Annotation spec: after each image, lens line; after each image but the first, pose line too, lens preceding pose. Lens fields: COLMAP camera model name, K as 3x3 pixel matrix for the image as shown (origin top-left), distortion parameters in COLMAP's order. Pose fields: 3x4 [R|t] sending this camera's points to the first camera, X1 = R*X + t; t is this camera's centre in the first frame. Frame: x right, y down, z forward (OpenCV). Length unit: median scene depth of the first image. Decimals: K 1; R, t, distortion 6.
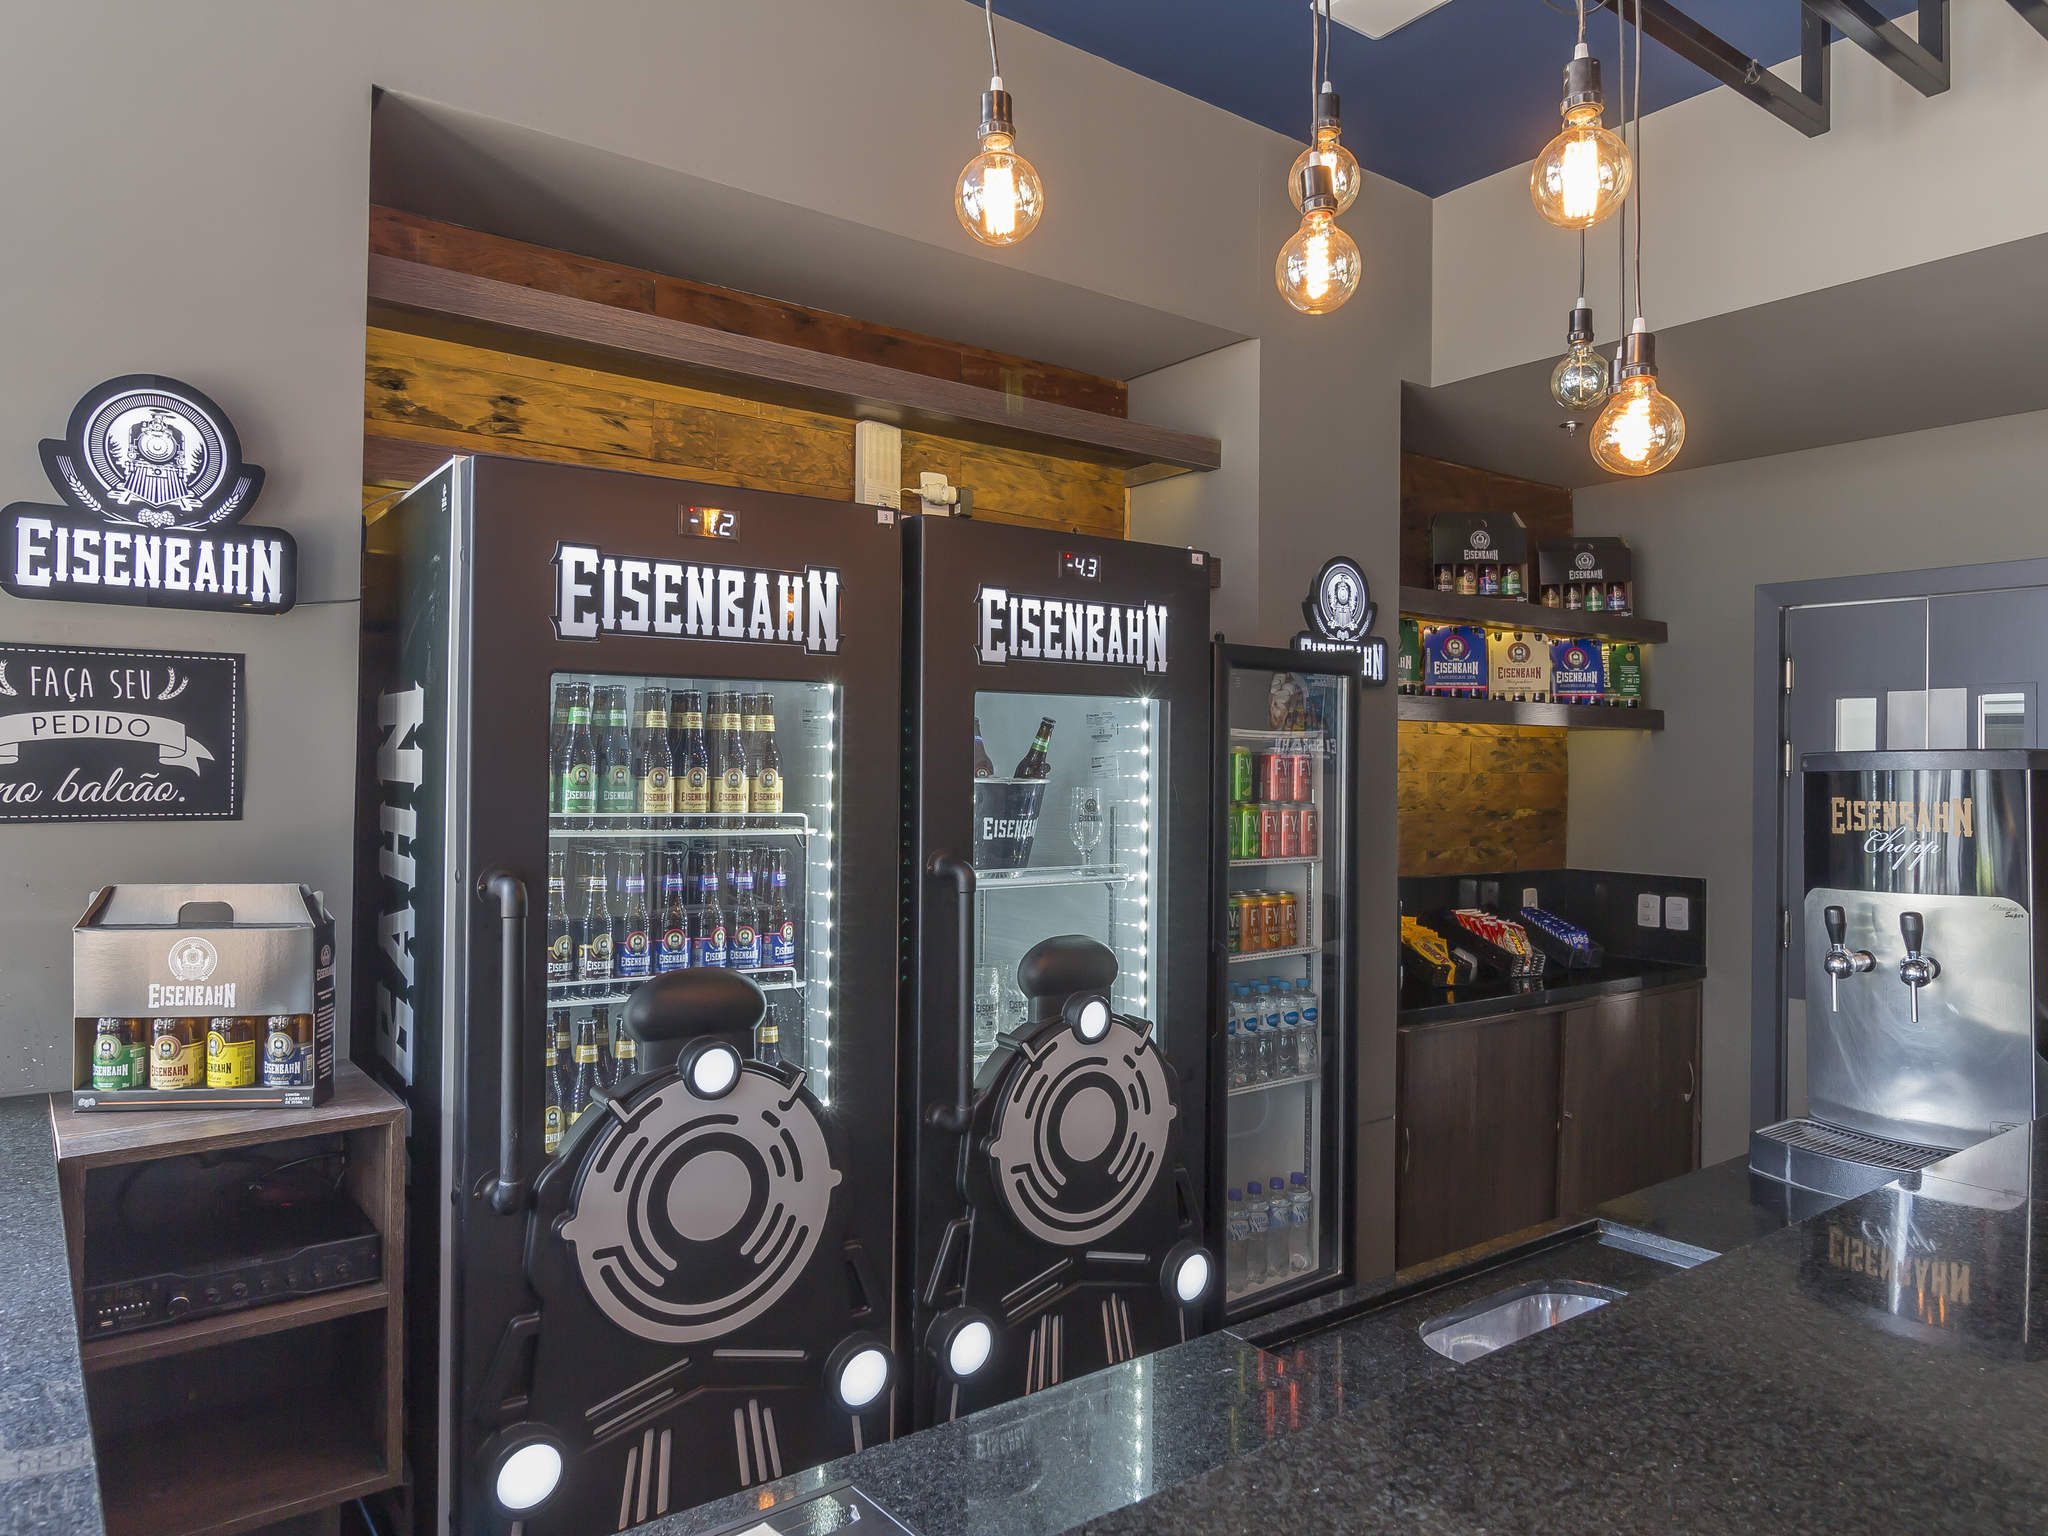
lens RADIAL K [[1330.8, 0, 1024.0], [0, 1330.8, 768.0], [0, 0, 1]] dist [0.069300, -0.058976]
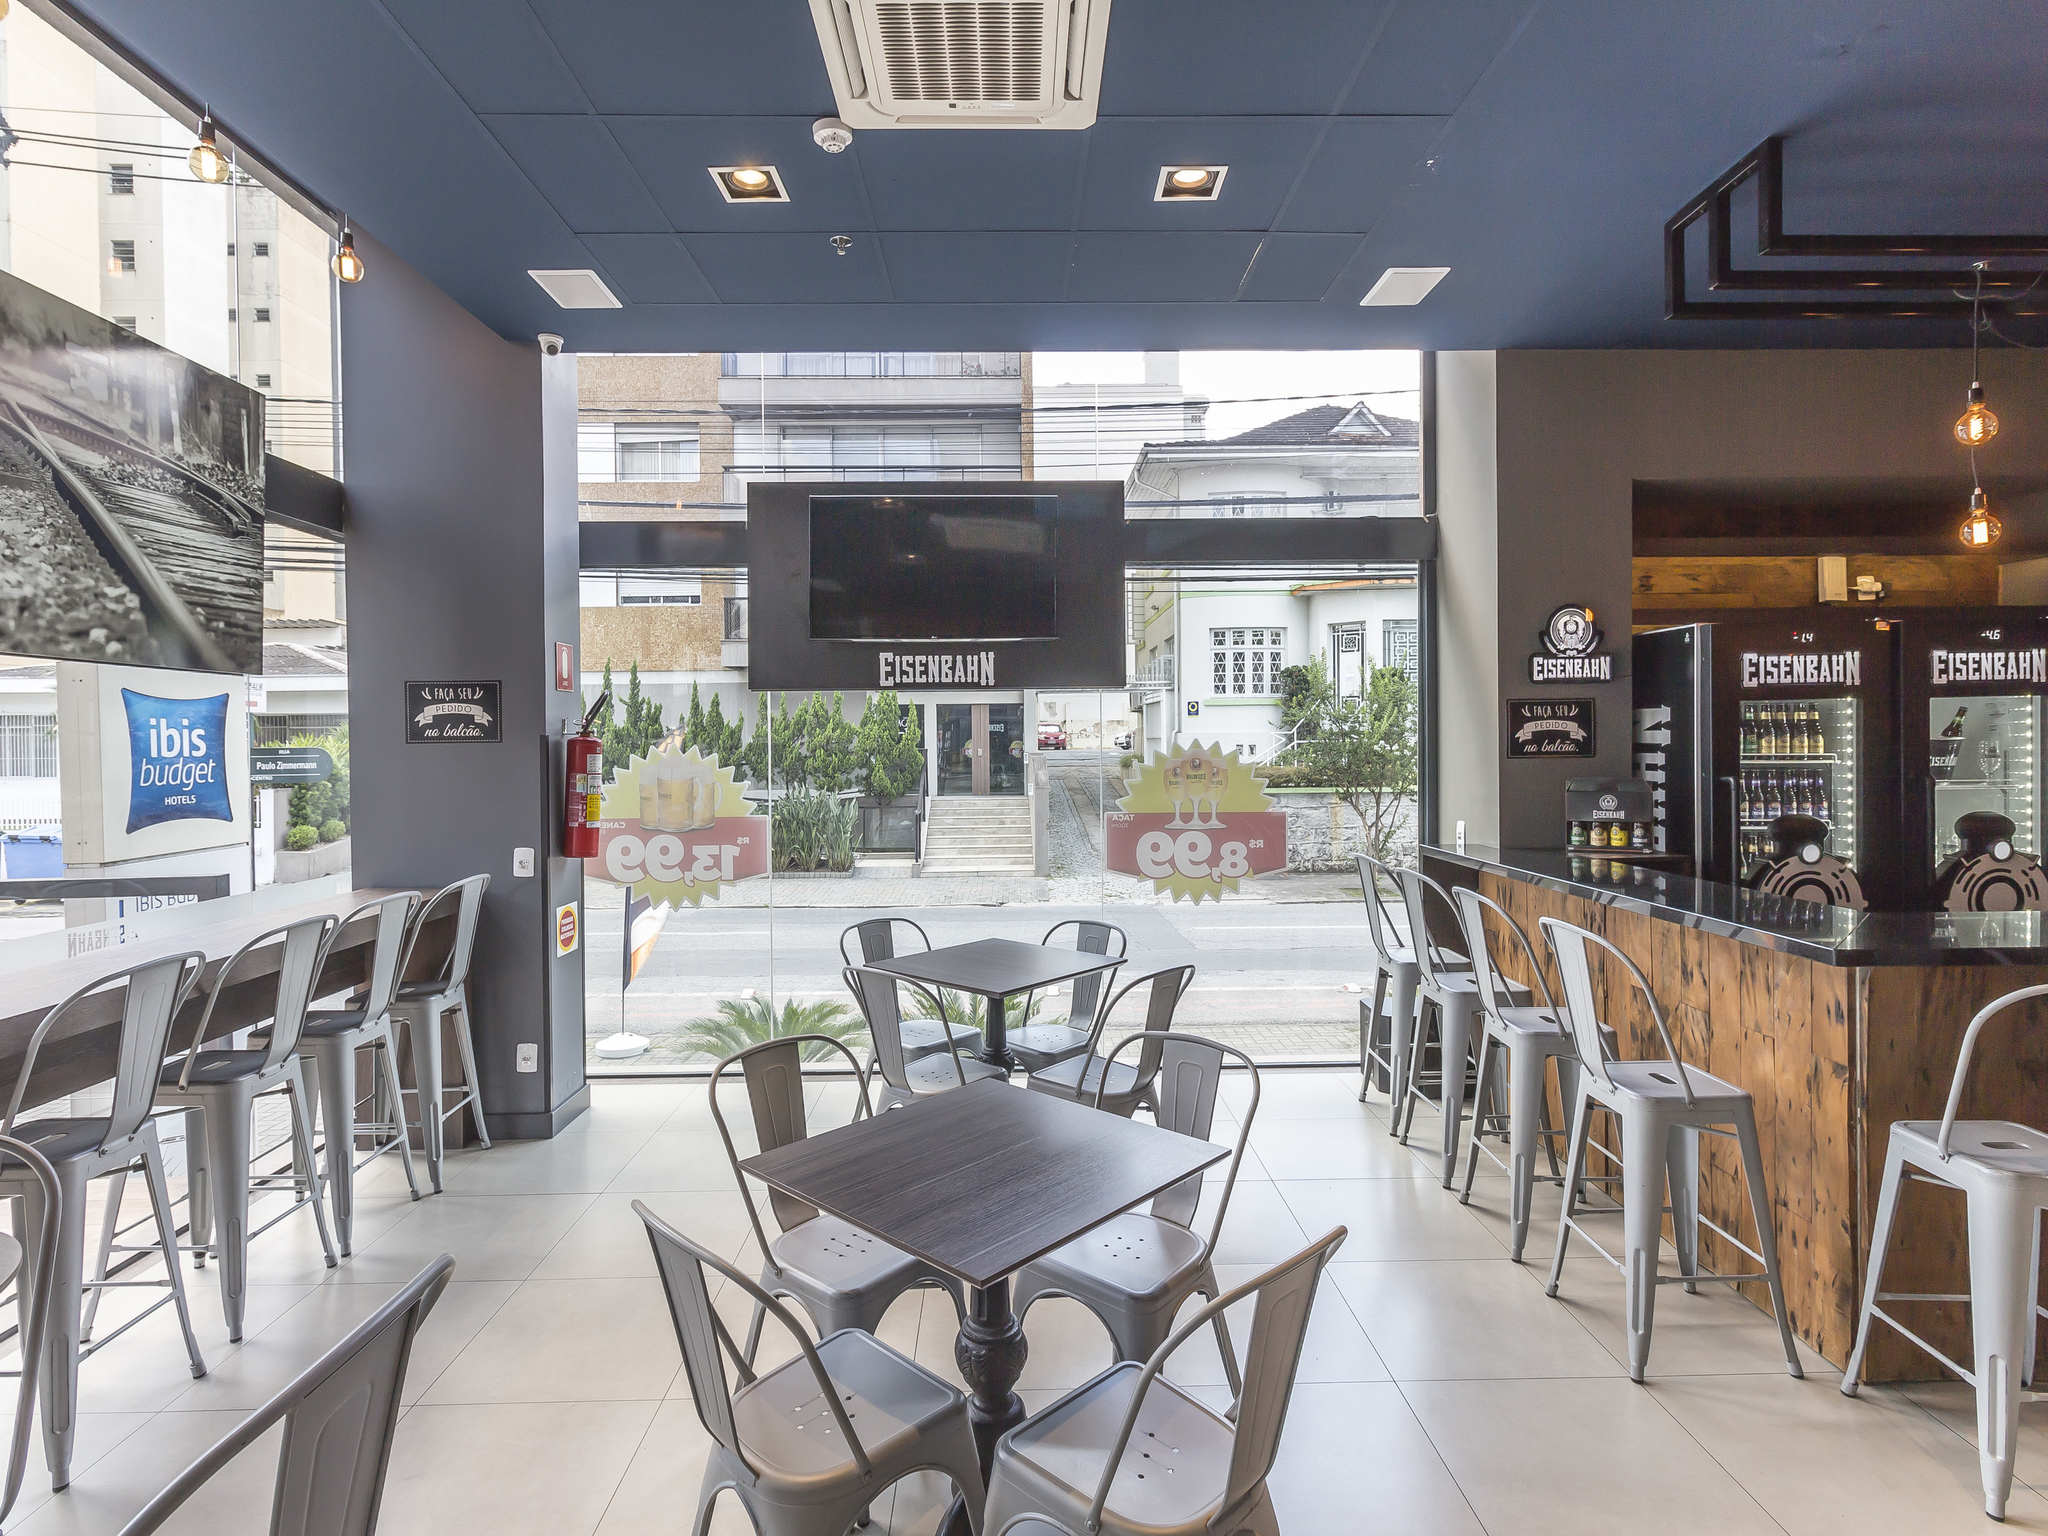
lens RADIAL K [[1069.1, 0, 1013.1], [0, 1069.1, 752.7], [0, 0, 1]] dist [0.001710, -0.000170]
pose [[0.811509, -0.012730, -0.584202, -0.254144], [0.020290, 0.999774, 0.006399, -0.009136], [0.583988, -0.017046, 0.811583, -1.440707]]
